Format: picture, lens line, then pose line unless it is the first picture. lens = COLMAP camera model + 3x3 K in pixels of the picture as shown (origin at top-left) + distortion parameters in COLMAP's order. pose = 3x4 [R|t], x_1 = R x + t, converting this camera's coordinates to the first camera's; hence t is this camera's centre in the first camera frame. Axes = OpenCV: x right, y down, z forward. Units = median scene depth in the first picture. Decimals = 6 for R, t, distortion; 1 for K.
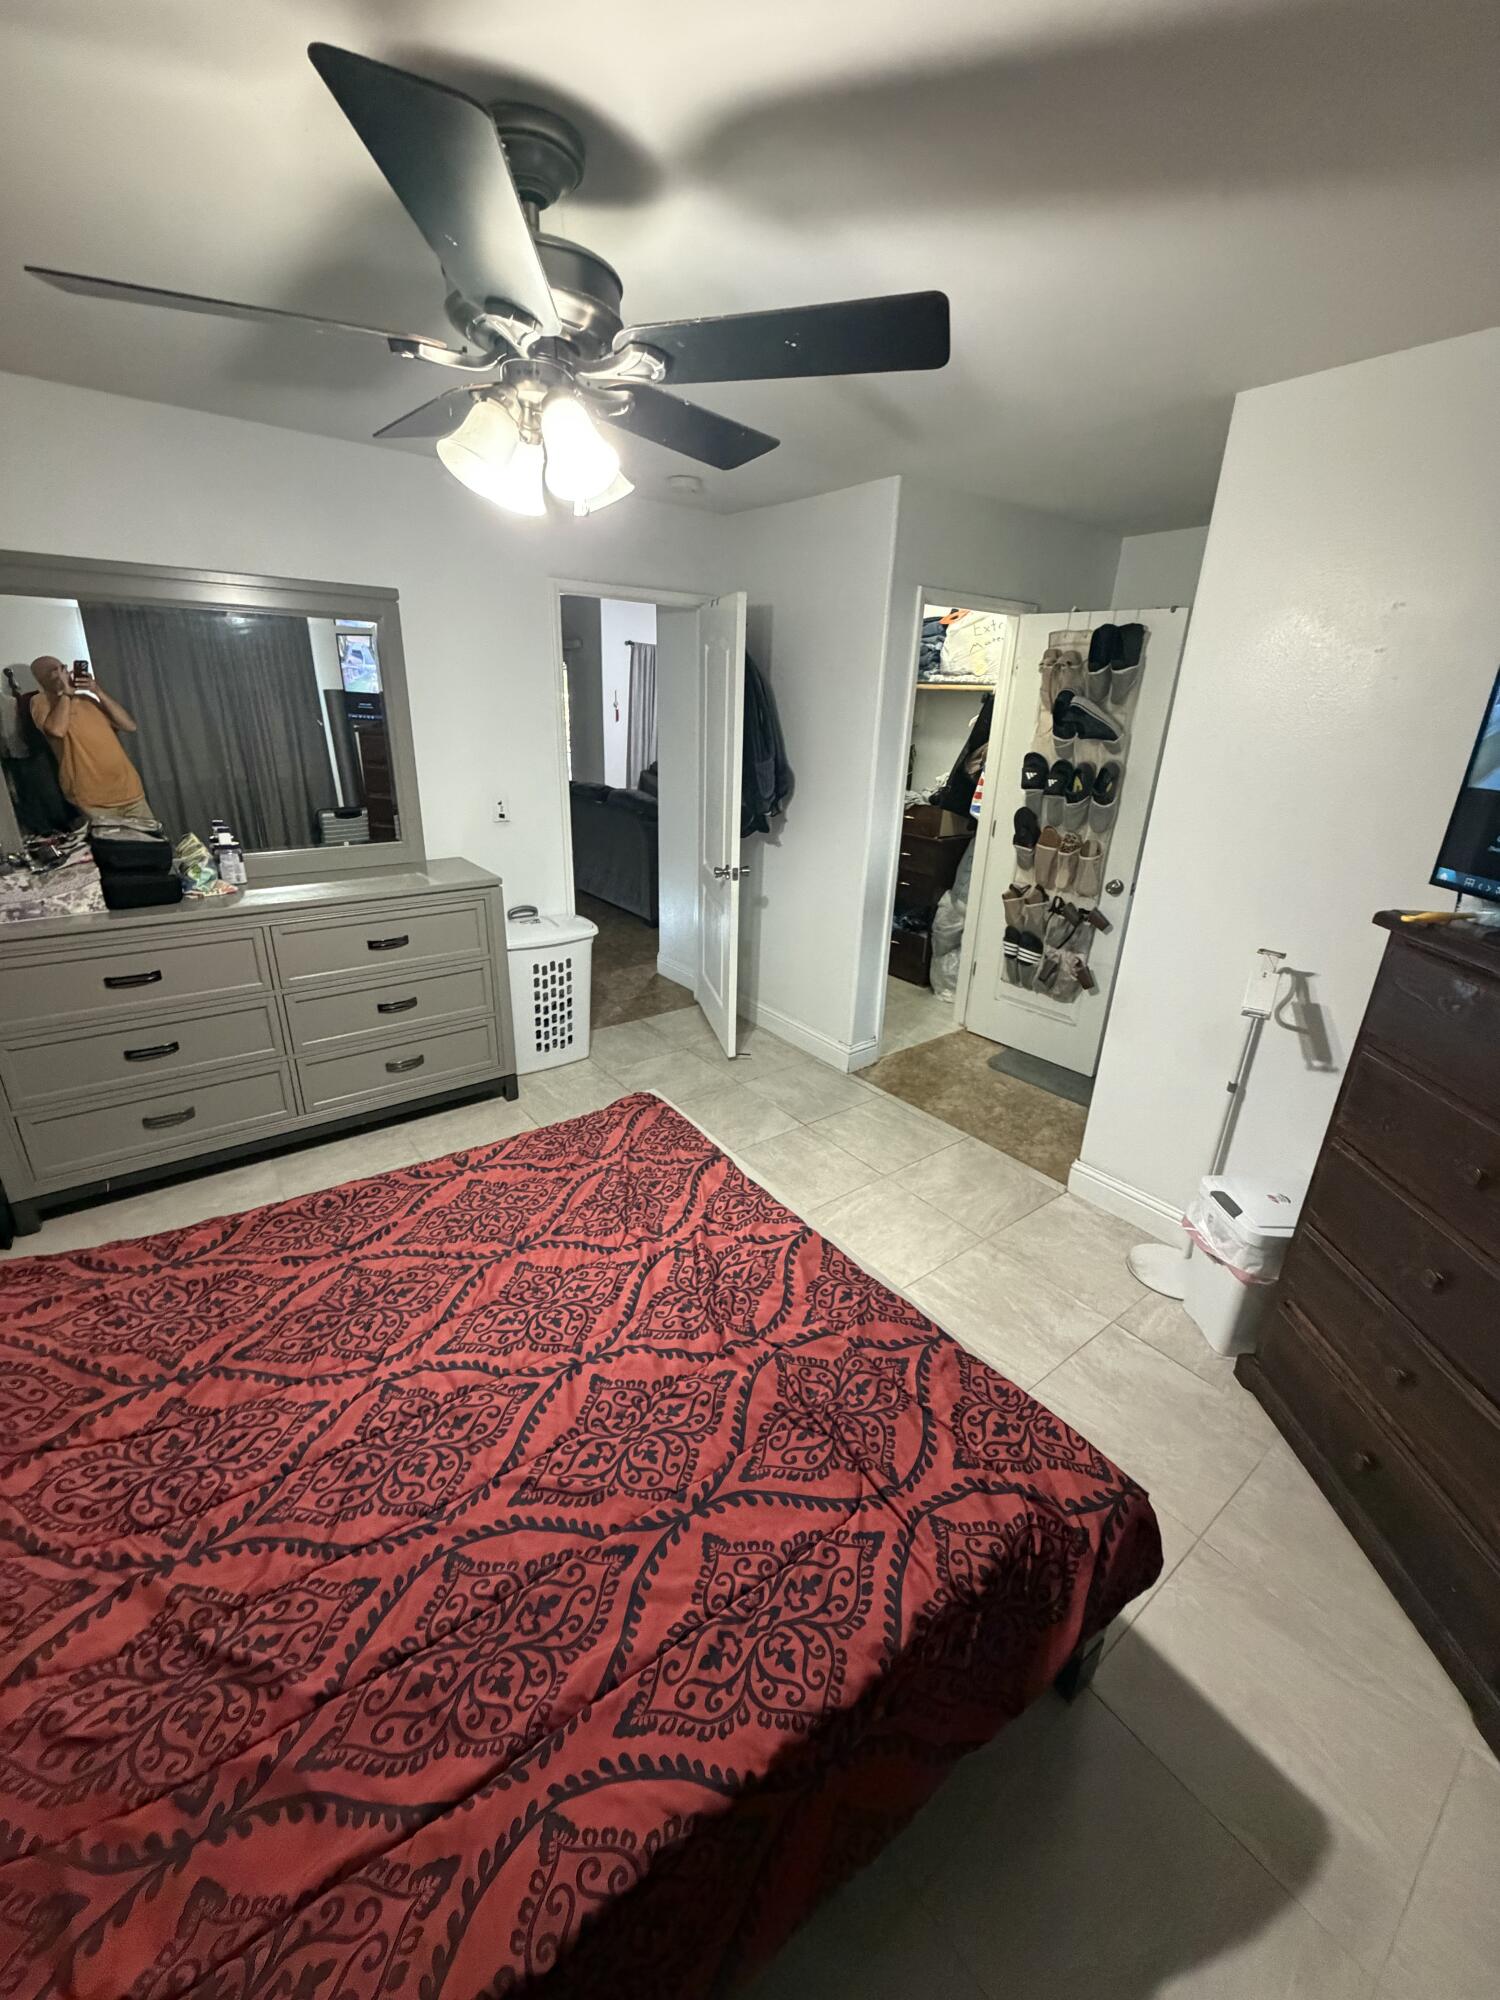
lens RADIAL K [[806.7, 0, 750.6], [0, 806.7, 1000.2], [0, 0, 1]] dist [0.006048, 0.000618]
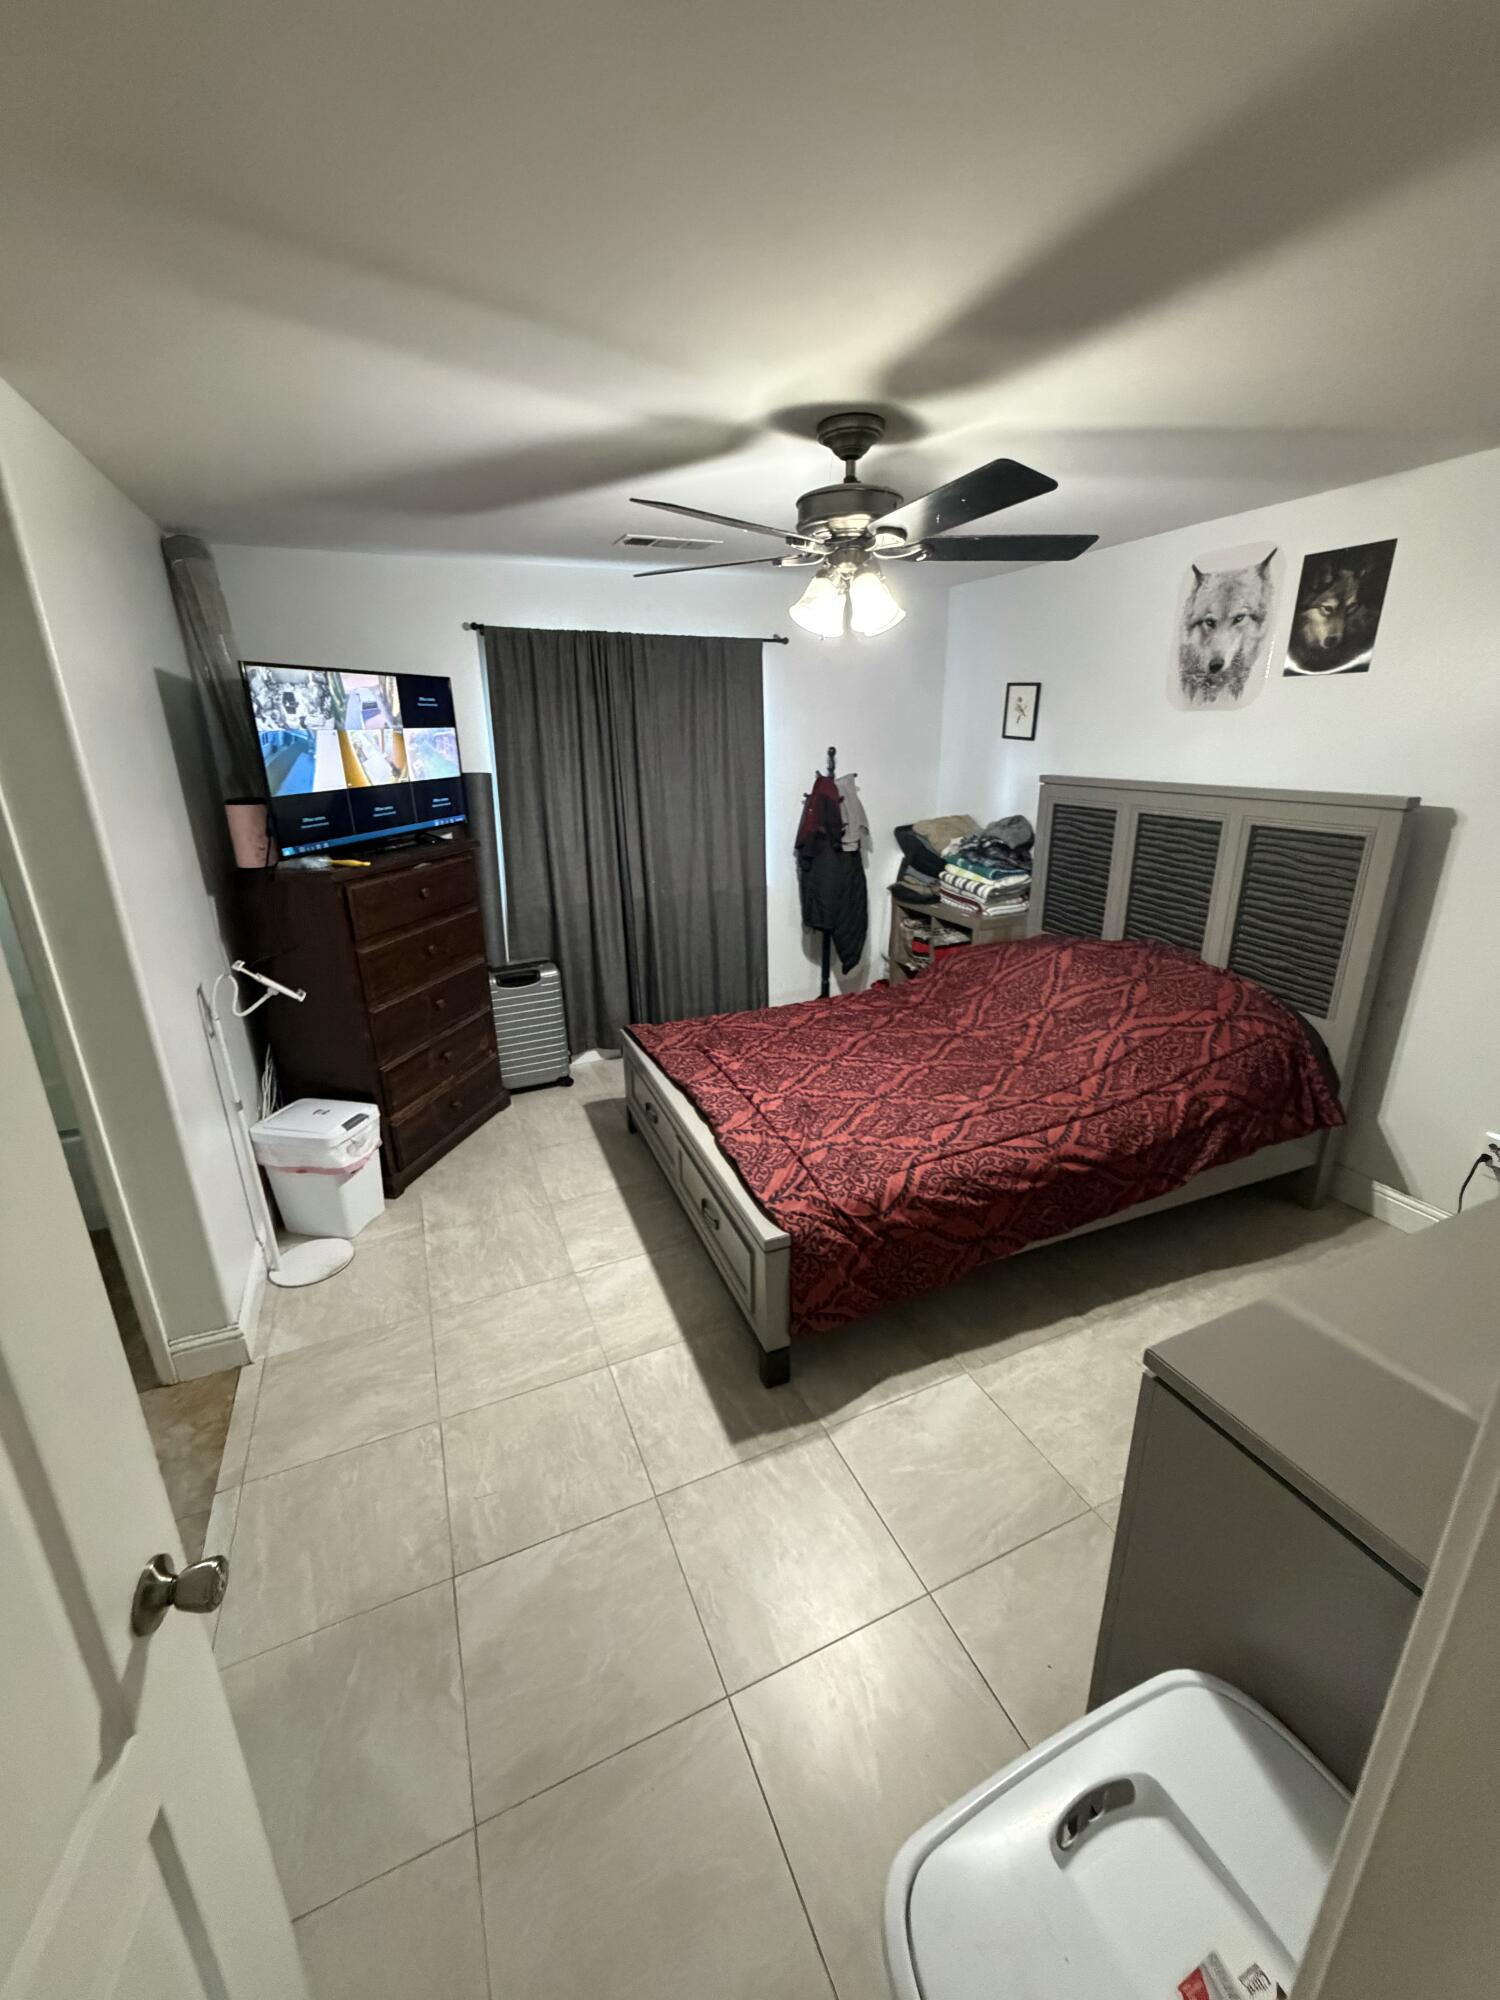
lens RADIAL K [[806.7, 0, 753.1], [0, 806.7, 989.7], [0, 0, 1]] dist [0.006048, 0.000618]
pose [[-0.971686, -0.087672, 0.219409, -0.252348], [0.072184, 0.774062, 0.628981, -0.565791], [-0.224980, 0.627009, -0.745817, 1.387659]]
